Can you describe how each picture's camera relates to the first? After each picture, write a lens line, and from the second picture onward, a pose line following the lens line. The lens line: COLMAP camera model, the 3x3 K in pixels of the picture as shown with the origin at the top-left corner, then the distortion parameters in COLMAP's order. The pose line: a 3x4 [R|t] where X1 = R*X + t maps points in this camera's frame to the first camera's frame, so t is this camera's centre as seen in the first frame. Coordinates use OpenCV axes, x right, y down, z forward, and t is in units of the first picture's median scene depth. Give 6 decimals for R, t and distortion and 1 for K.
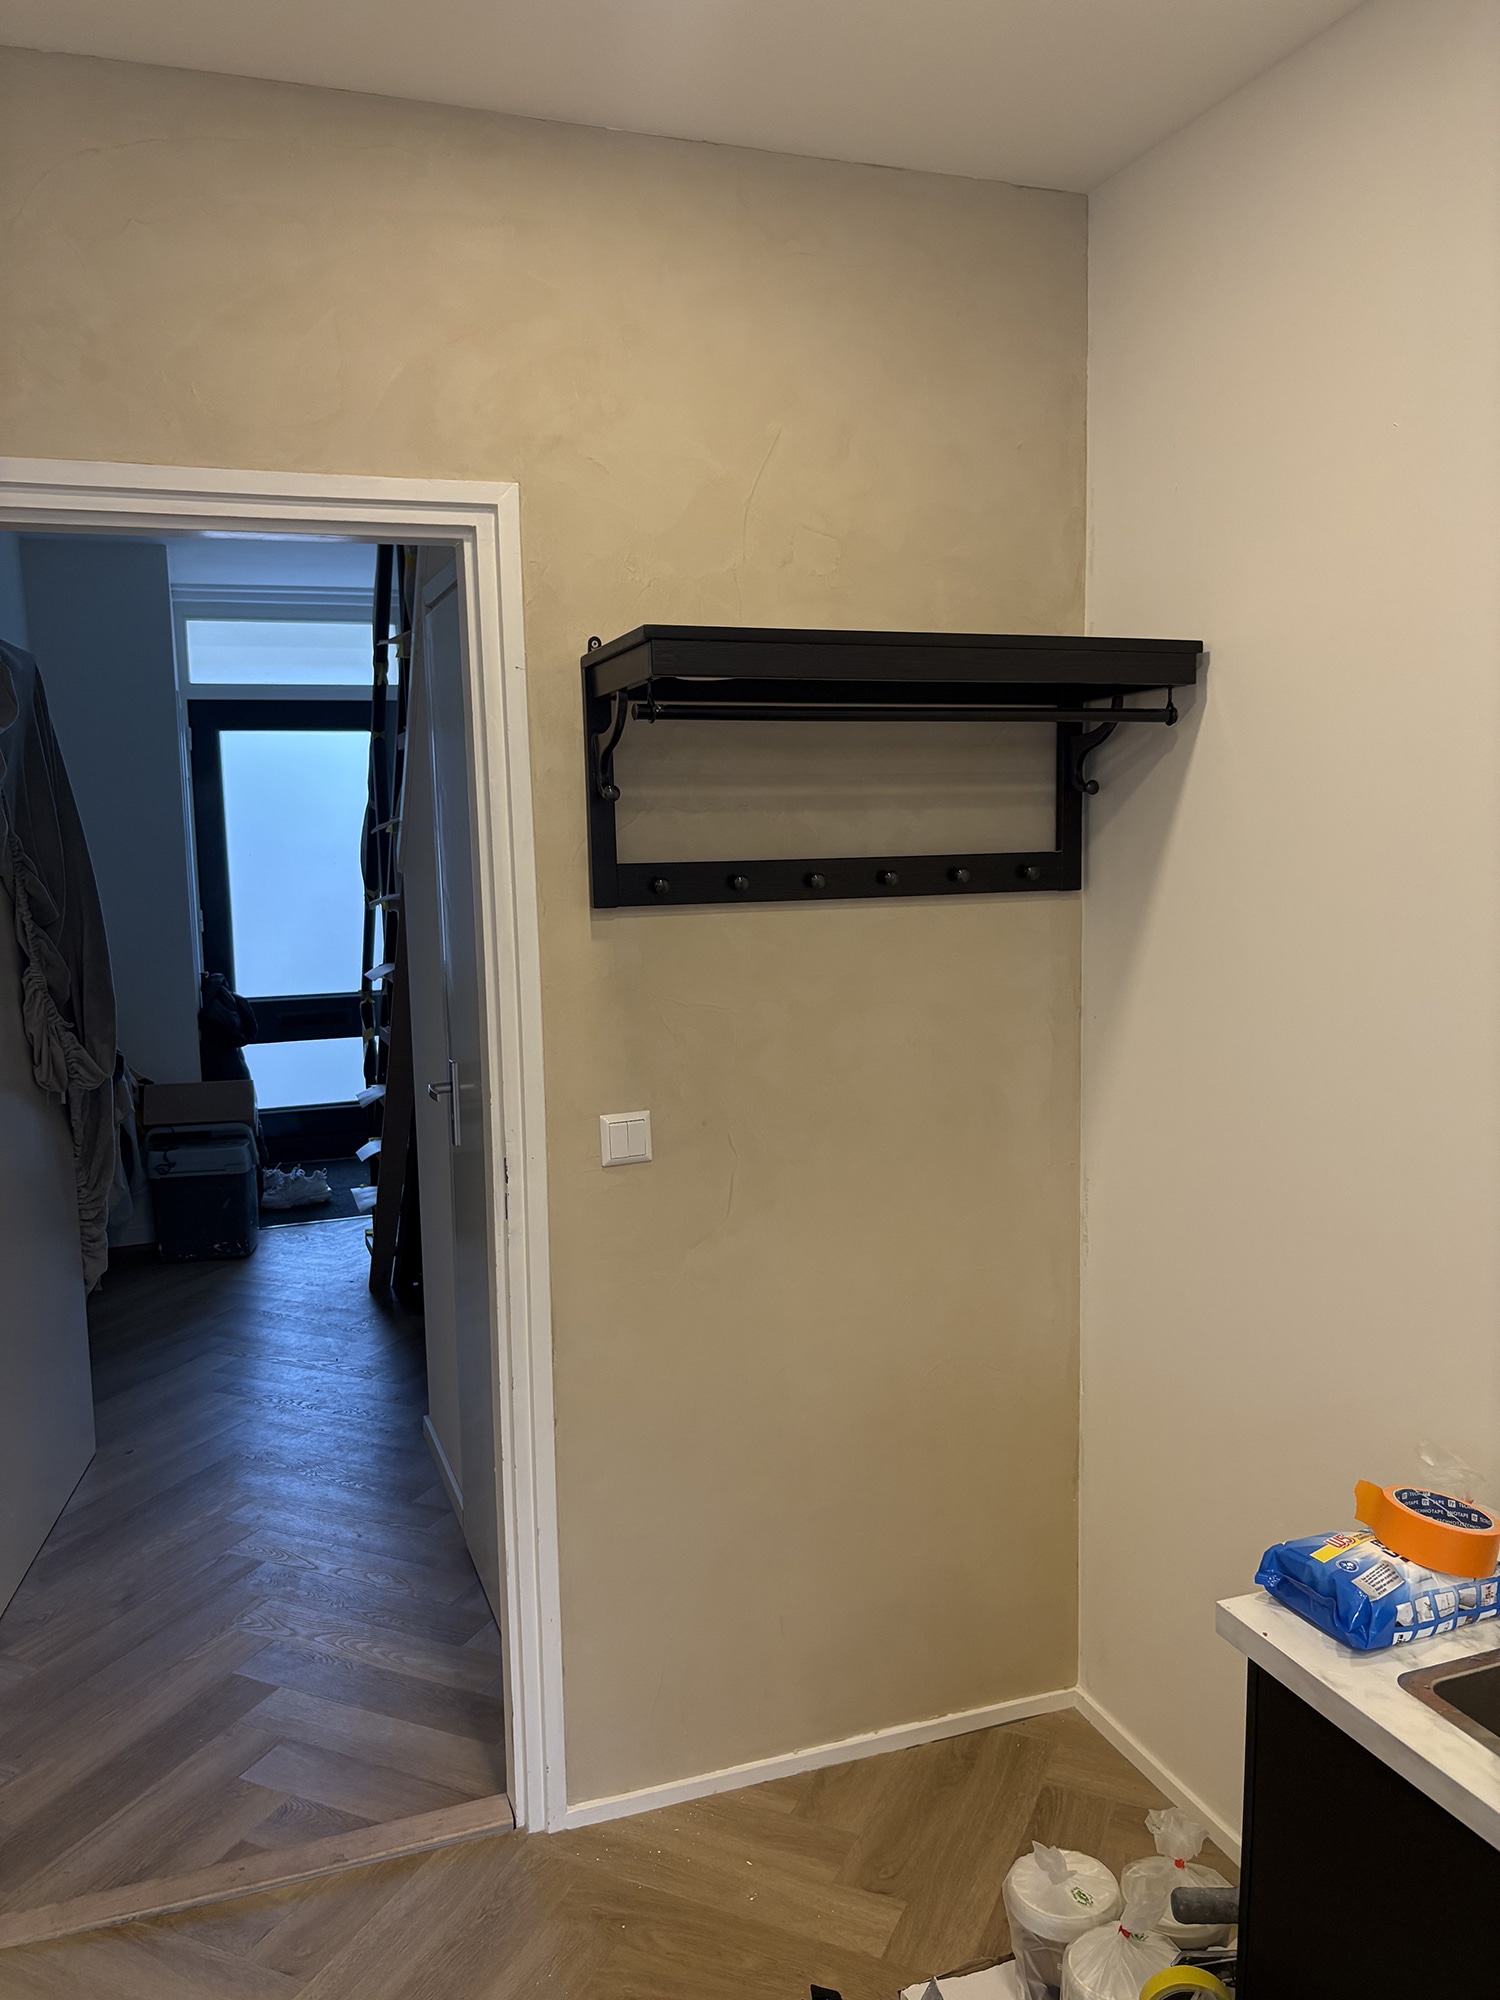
lens RADIAL K [[1505.5, 0, 761.5], [0, 1505.5, 1008.3], [0, 0, 1]] dist [0.001791, 0.000280]
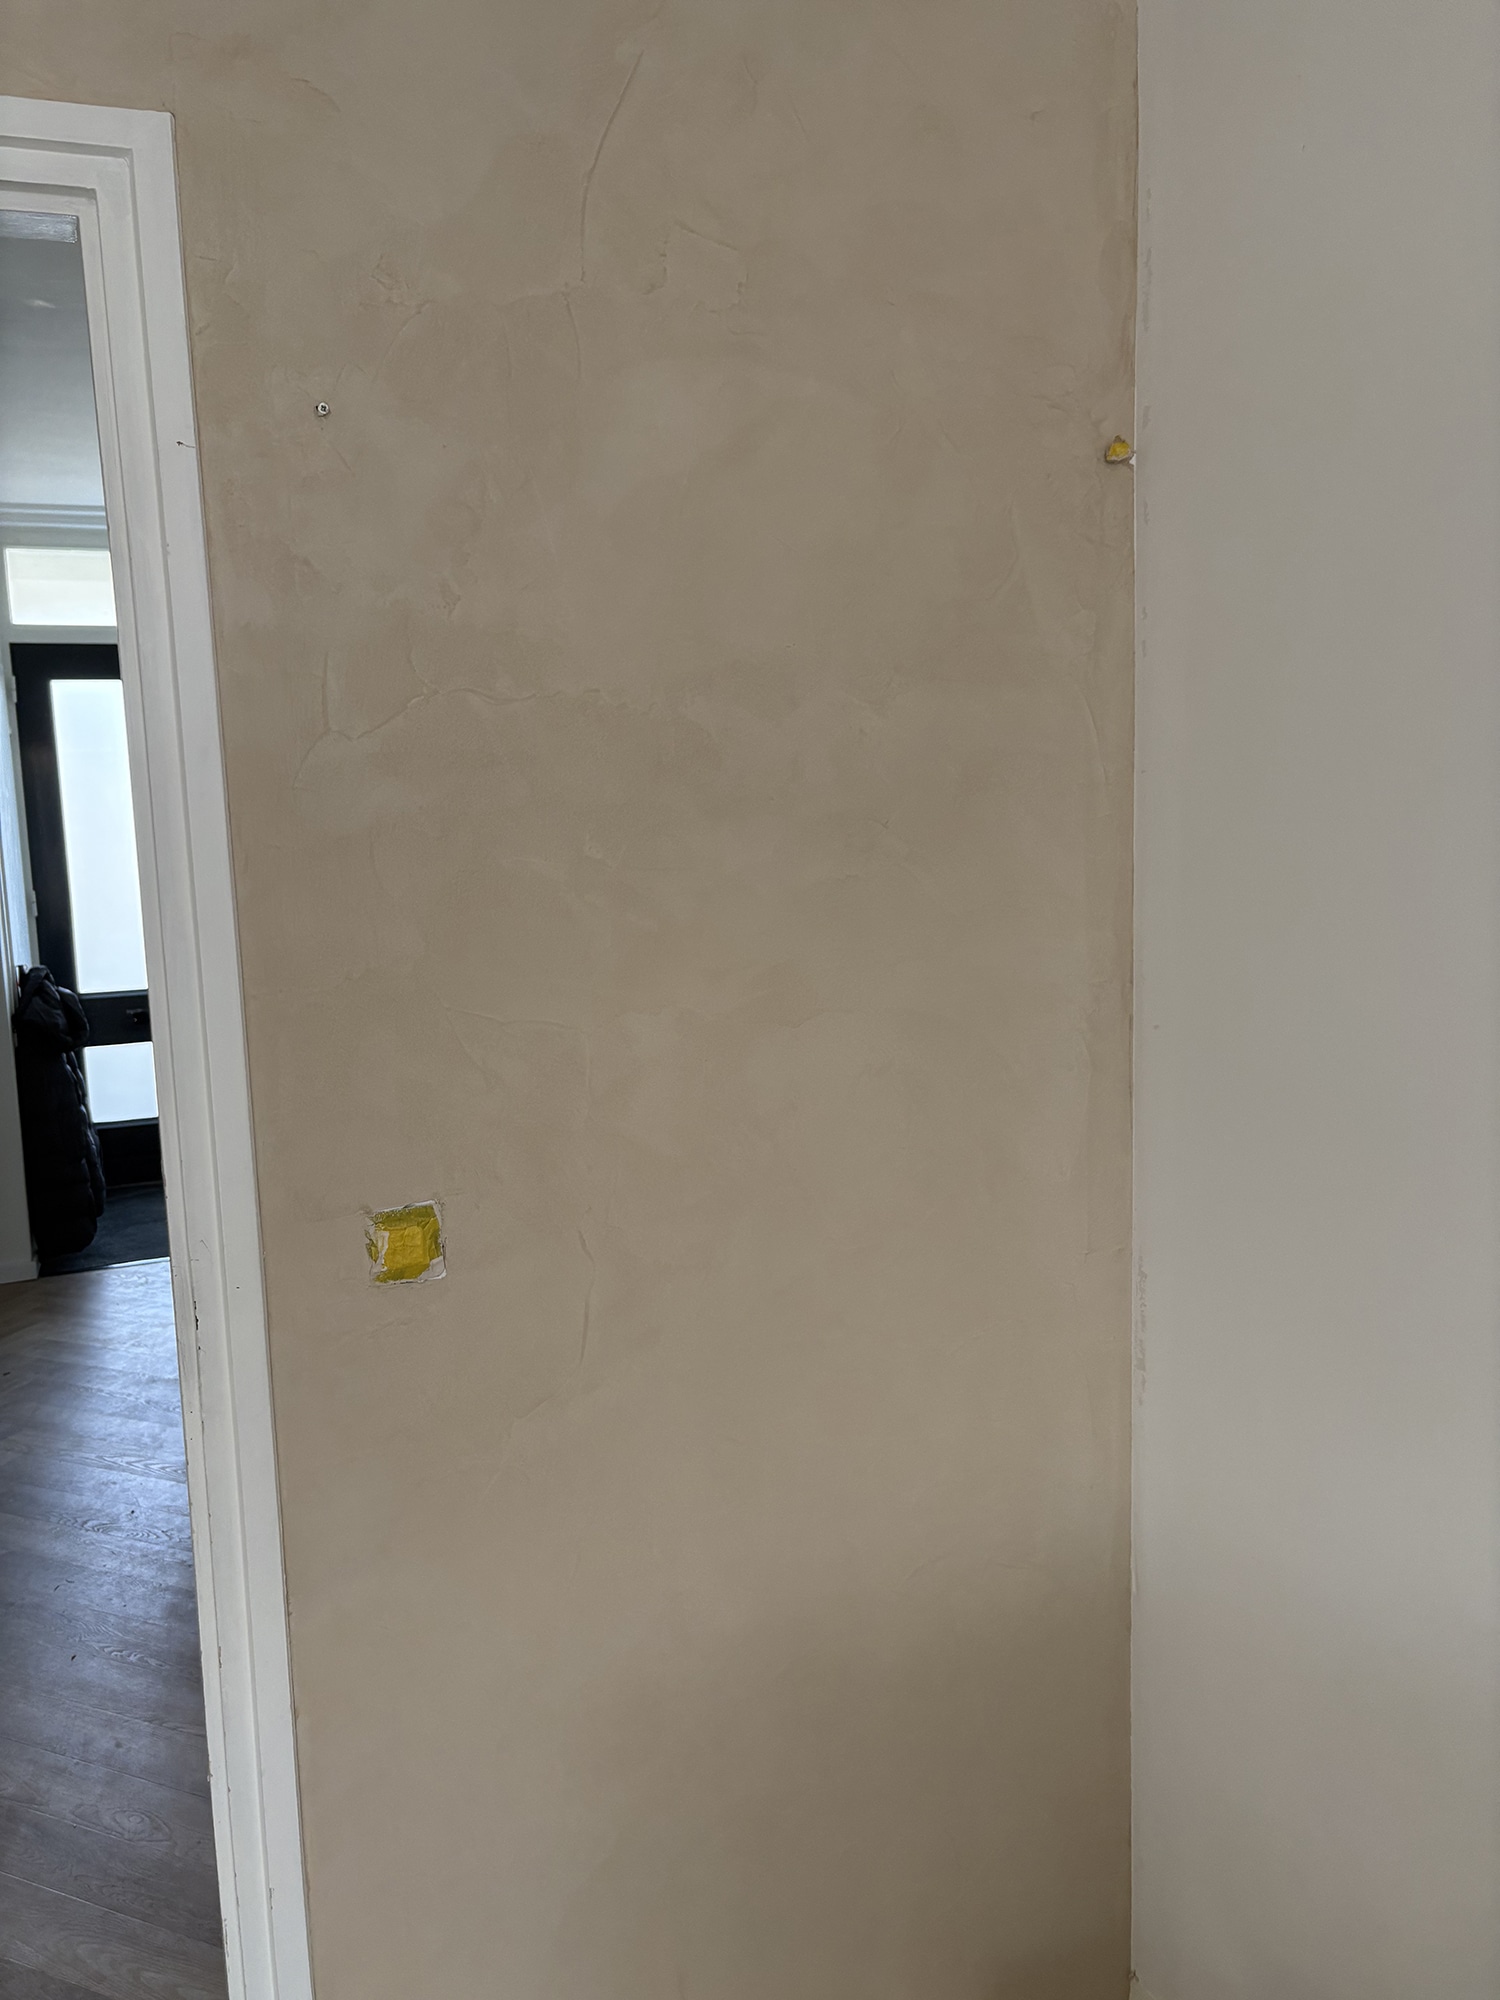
lens RADIAL K [[1505.5, 0, 735.3], [0, 1505.5, 1004.3], [0, 0, 1]] dist [0.001791, 0.000280]
pose [[0.999782, -0.014604, 0.014902, 0.031375], [0.014424, 0.999822, 0.012170, -0.013922], [-0.015078, -0.011953, 0.999815, 0.350519]]
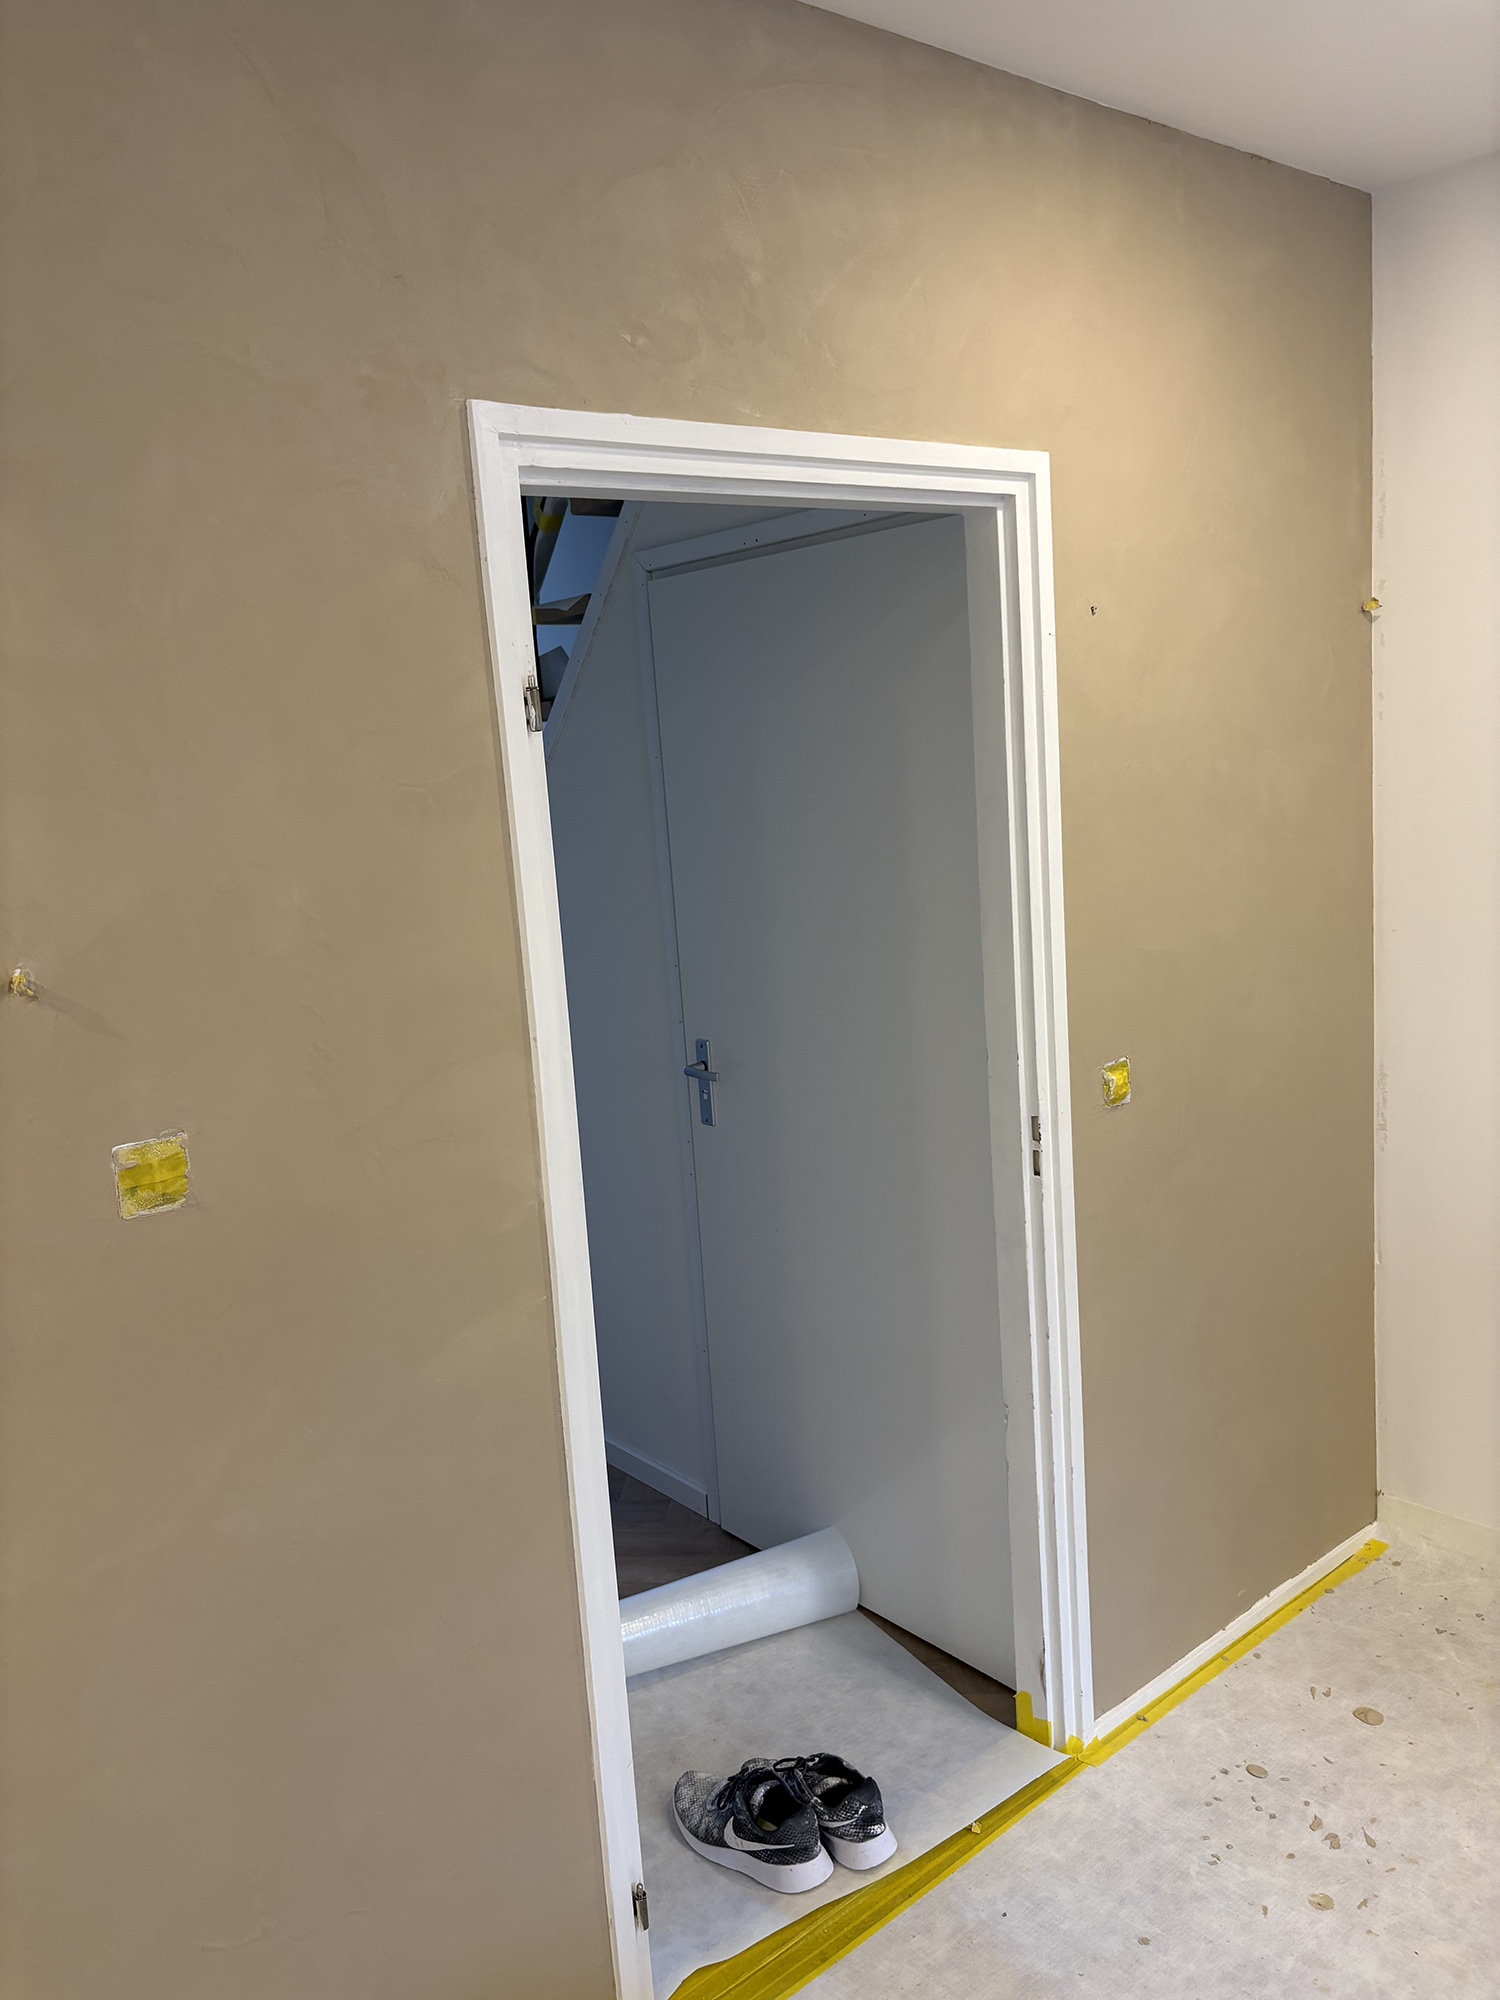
lens RADIAL K [[1505.5, 0, 757.8], [0, 1505.5, 986.0], [0, 0, 1]] dist [0.001791, 0.000280]
pose [[0.942959, -0.095727, 0.318850, -0.581925], [0.086004, 0.995302, 0.044470, -0.043718], [-0.321609, -0.014511, 0.946761, 0.080131]]
